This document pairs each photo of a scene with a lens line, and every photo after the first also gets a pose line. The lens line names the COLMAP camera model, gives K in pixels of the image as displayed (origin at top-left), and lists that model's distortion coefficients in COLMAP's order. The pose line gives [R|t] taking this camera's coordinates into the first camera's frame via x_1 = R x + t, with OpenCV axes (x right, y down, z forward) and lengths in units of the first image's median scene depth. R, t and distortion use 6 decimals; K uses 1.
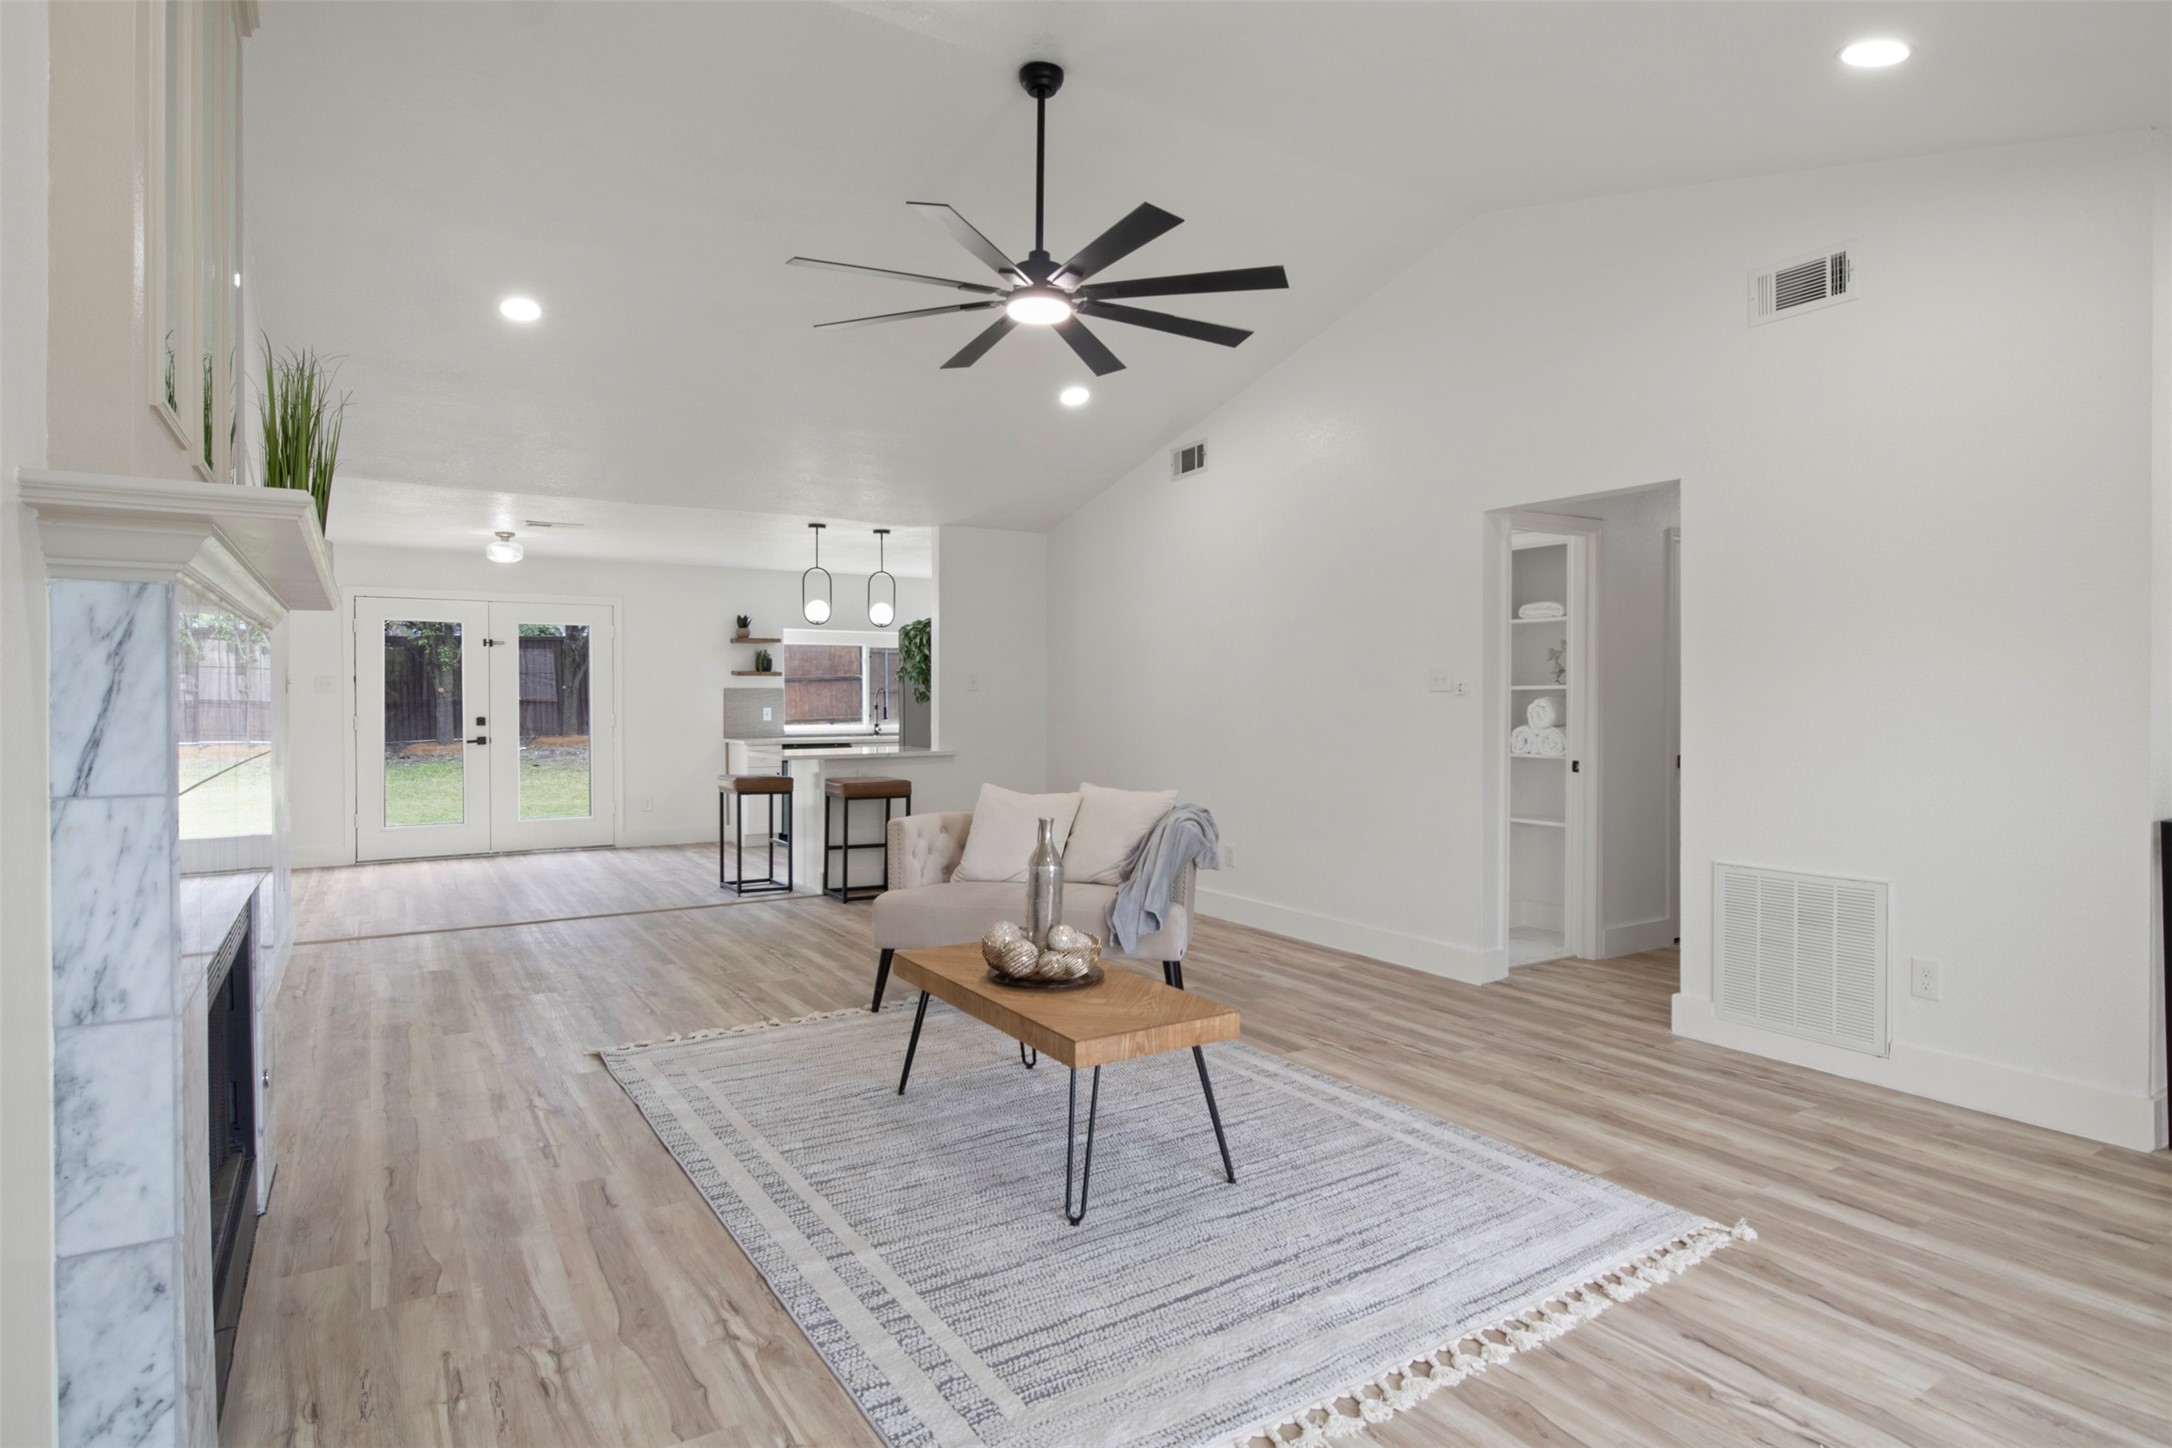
lens RADIAL K [[1152.8, 0, 1082.3], [0, 1152.8, 706.2], [0, 0, 1]] dist [-0.005386, -0.000309]
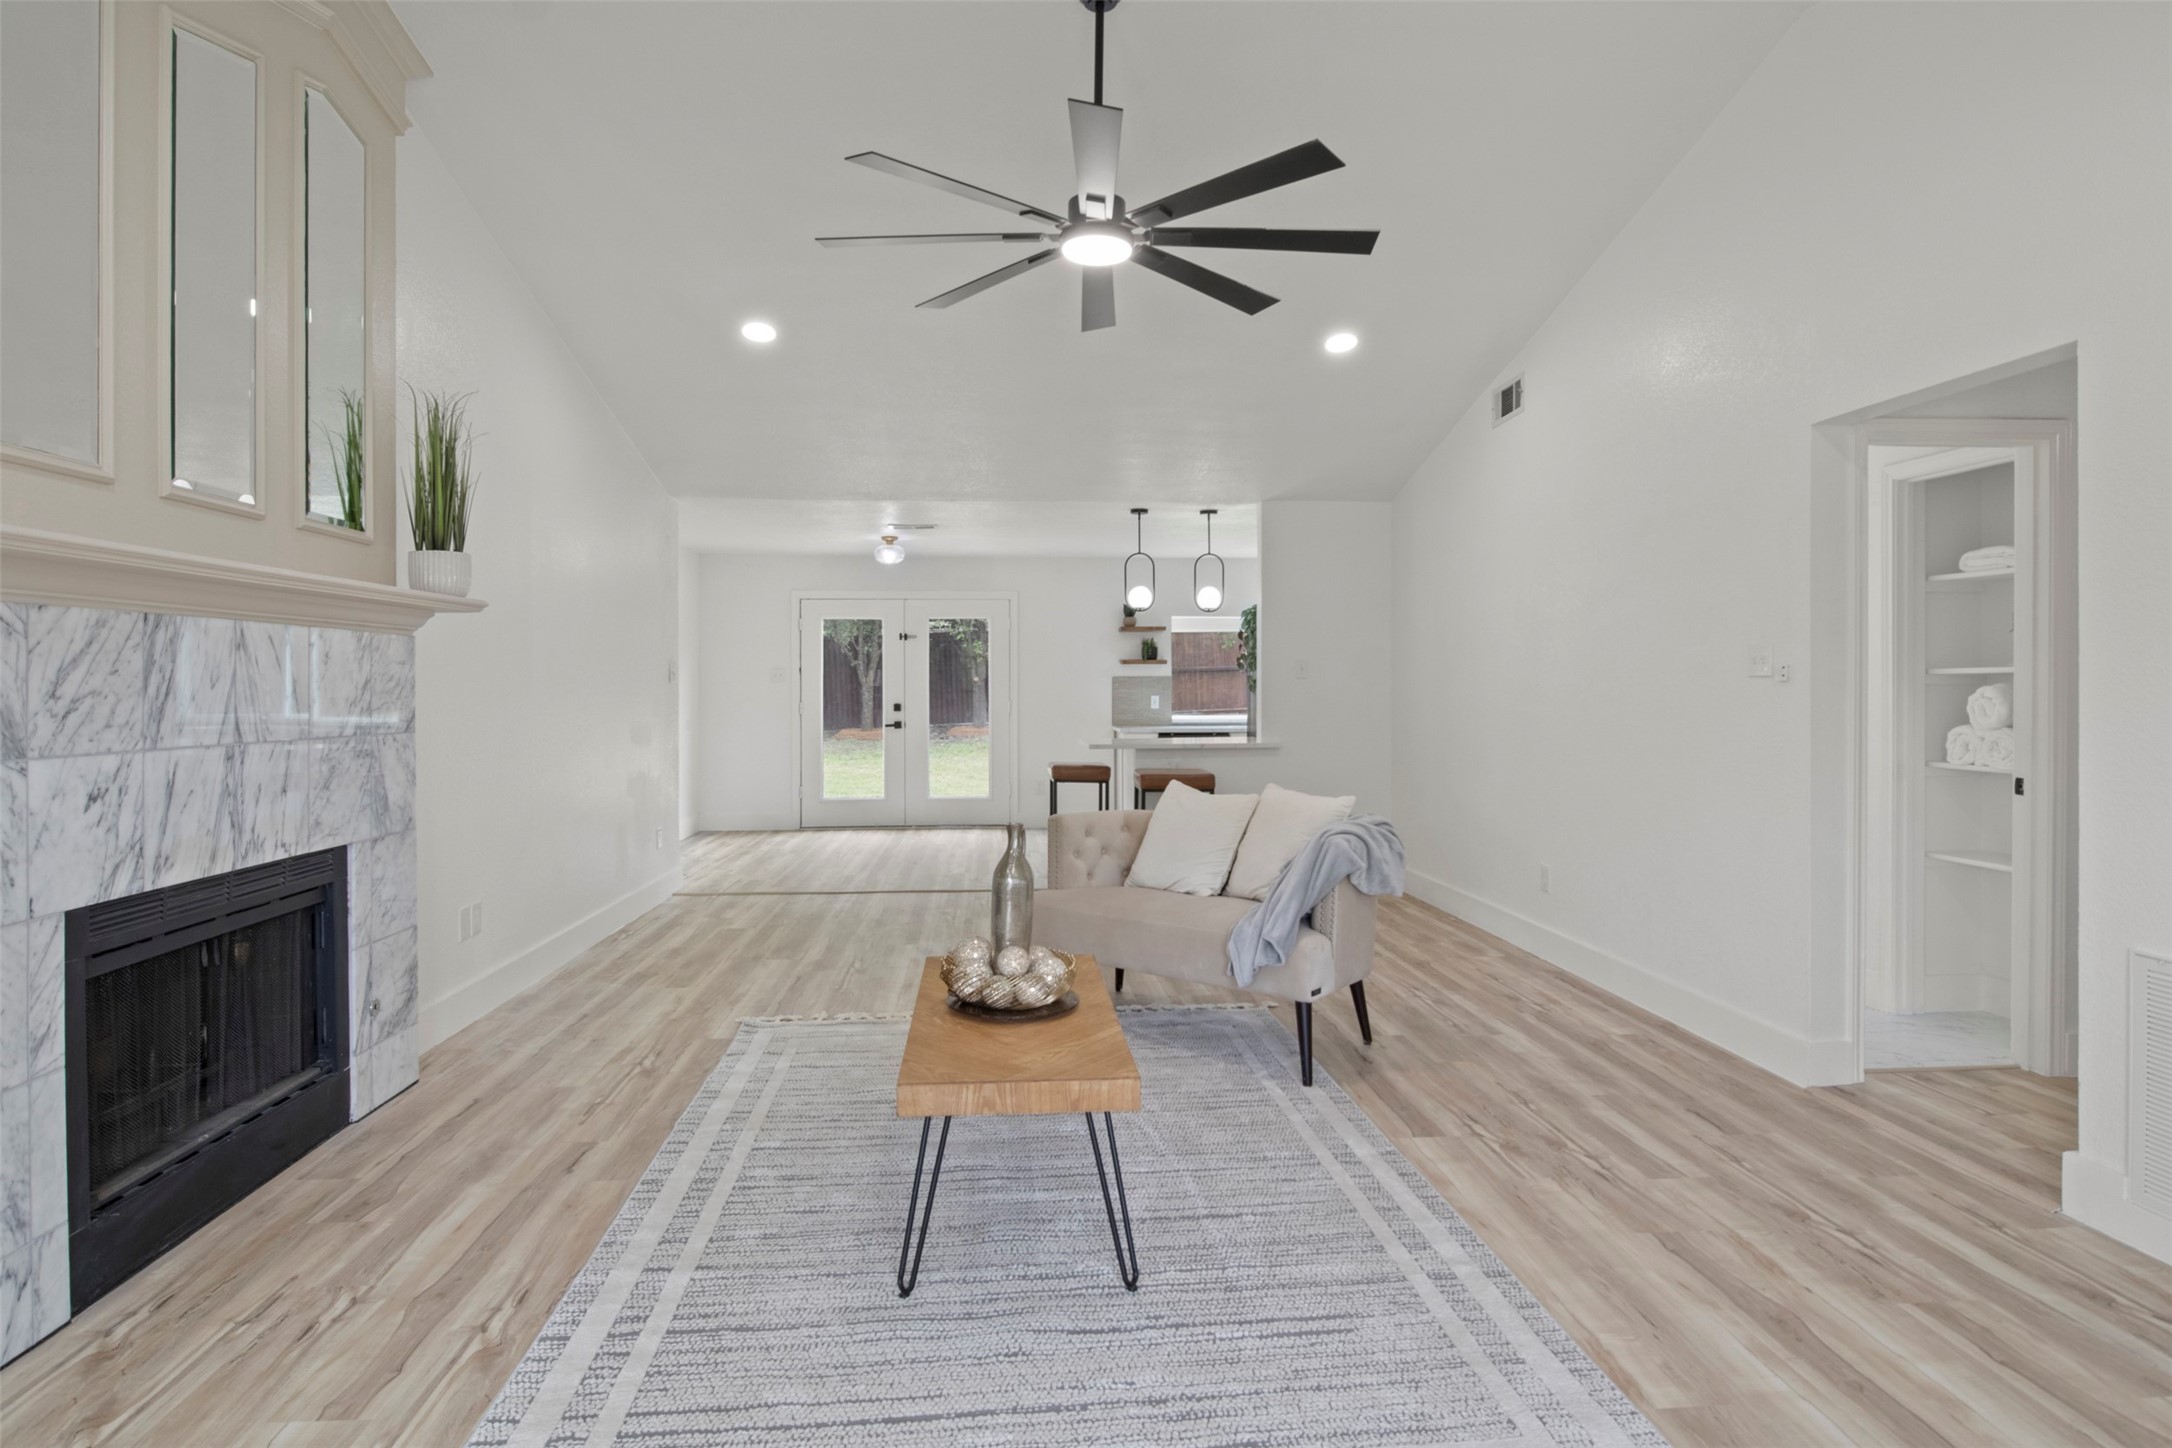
lens RADIAL K [[1158.8, 0, 1082.0], [0, 1158.8, 689.2], [0, 0, 1]] dist [-0.005472, -0.000023]
pose [[0.887360, 0.000267, -0.461077, 0.373778], [-0.002120, 0.999992, -0.003500, -0.002194], [0.461072, 0.004083, 0.887353, 0.210124]]
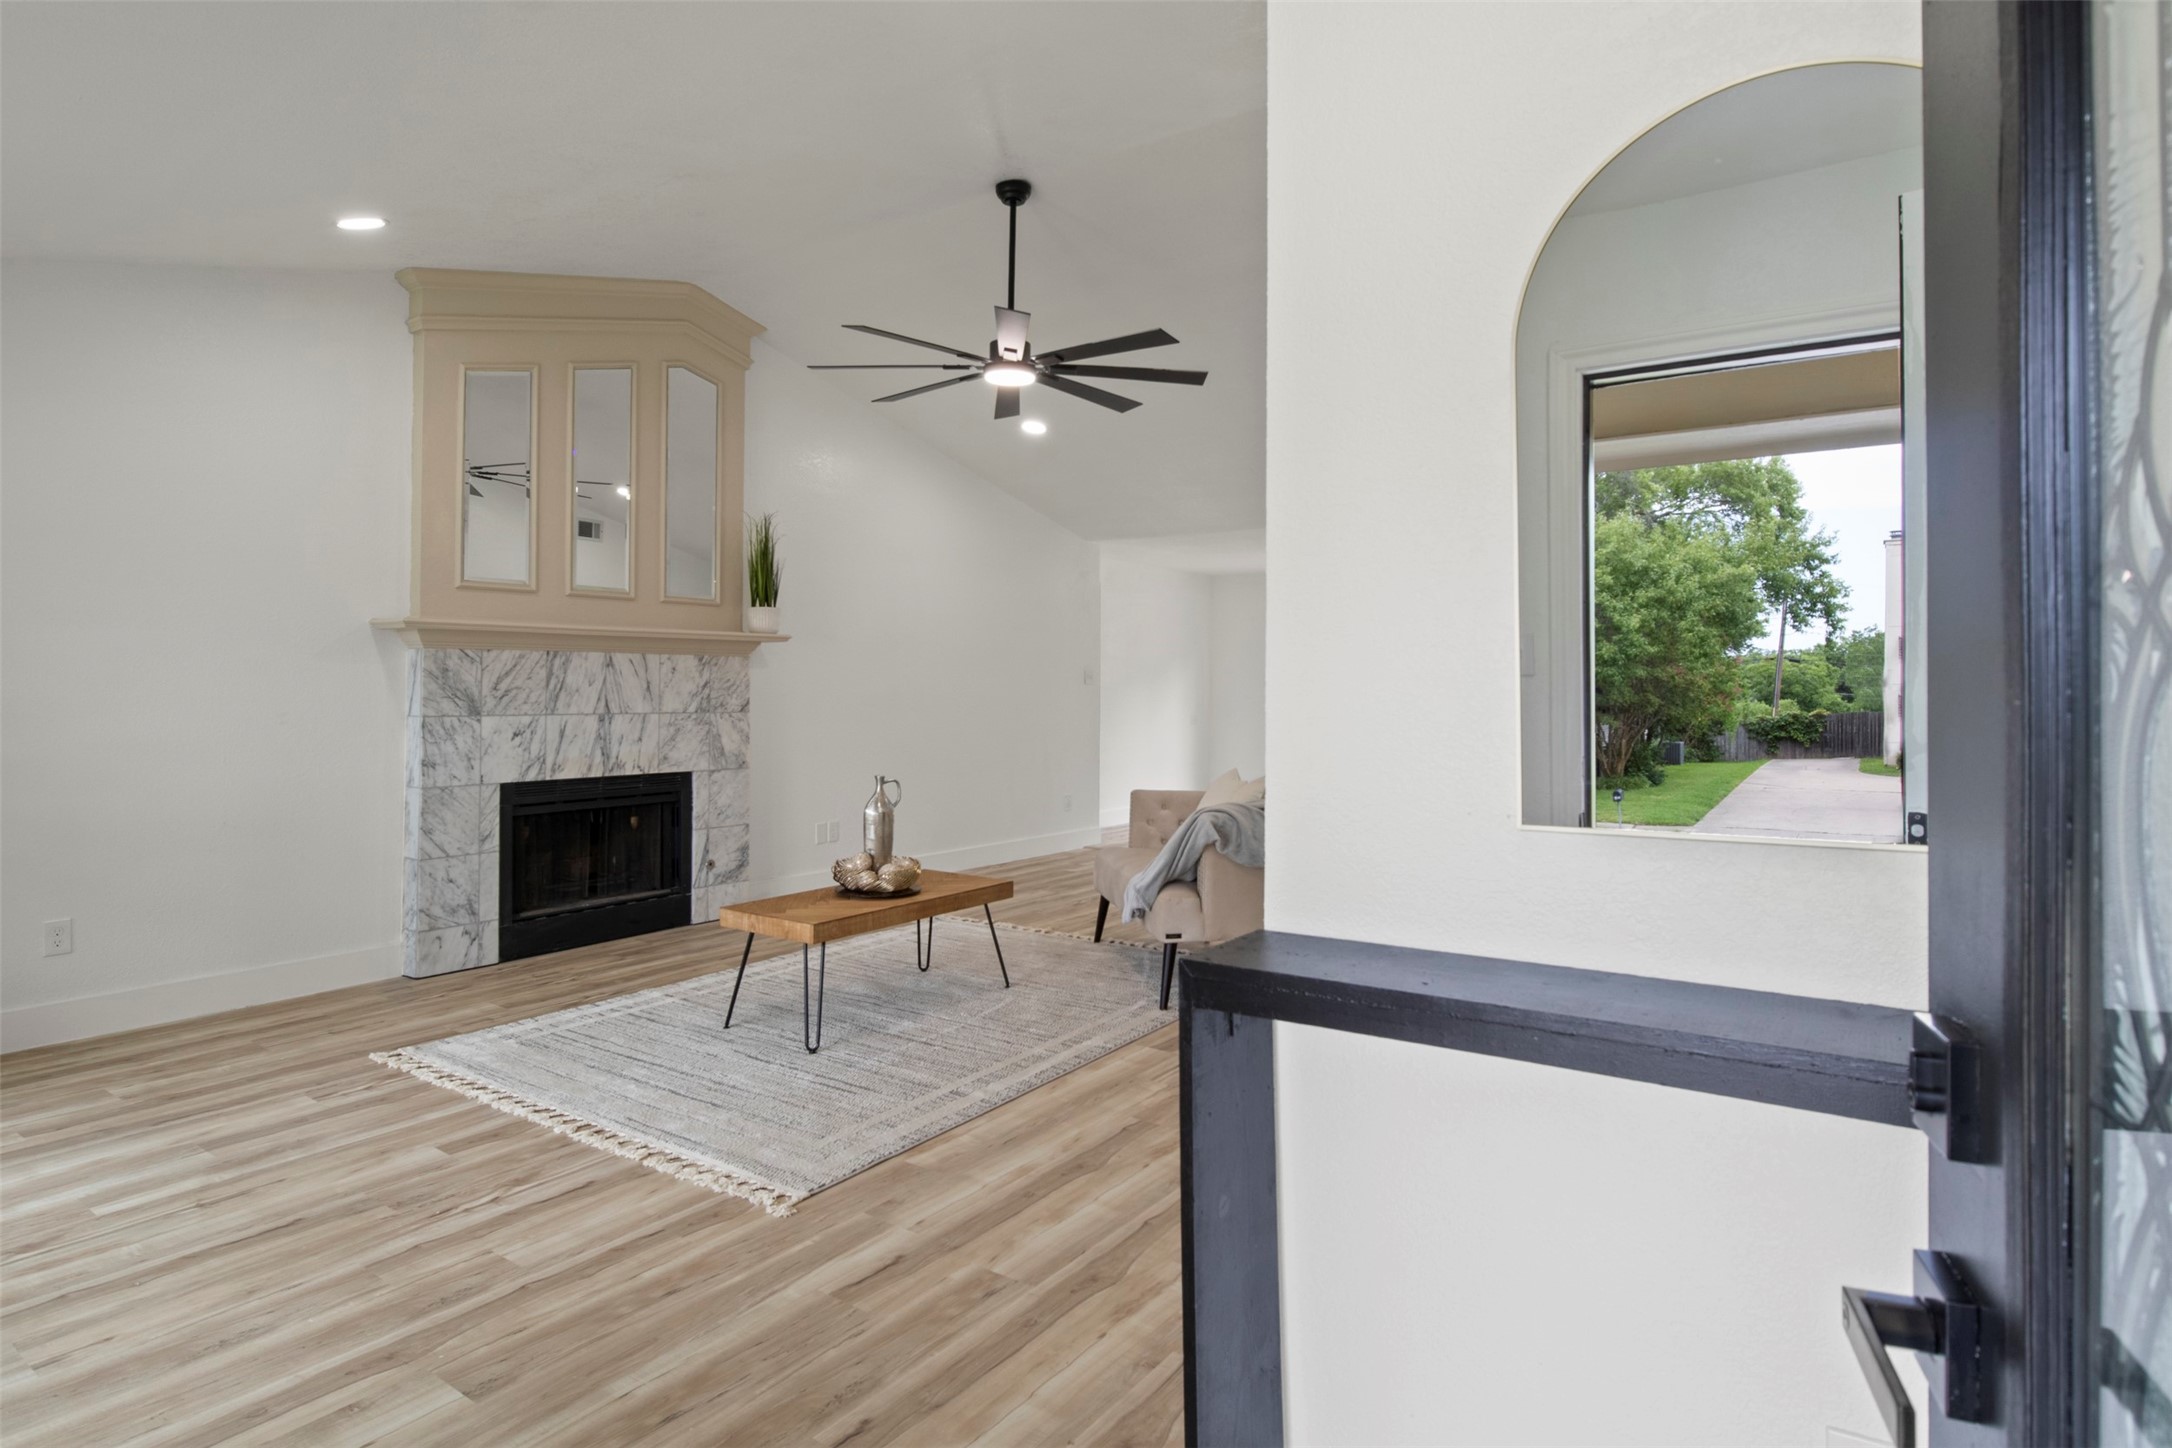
lens RADIAL K [[1165.7, 0, 1074.7], [0, 1165.7, 675.0], [0, 0, 1]] dist [-0.003325, -0.000394]
pose [[0.385285, -0.006741, -0.922773, 1.179181], [-0.011577, 0.999859, -0.012137, -0.007286], [0.922725, 0.015359, 0.385153, 0.599463]]
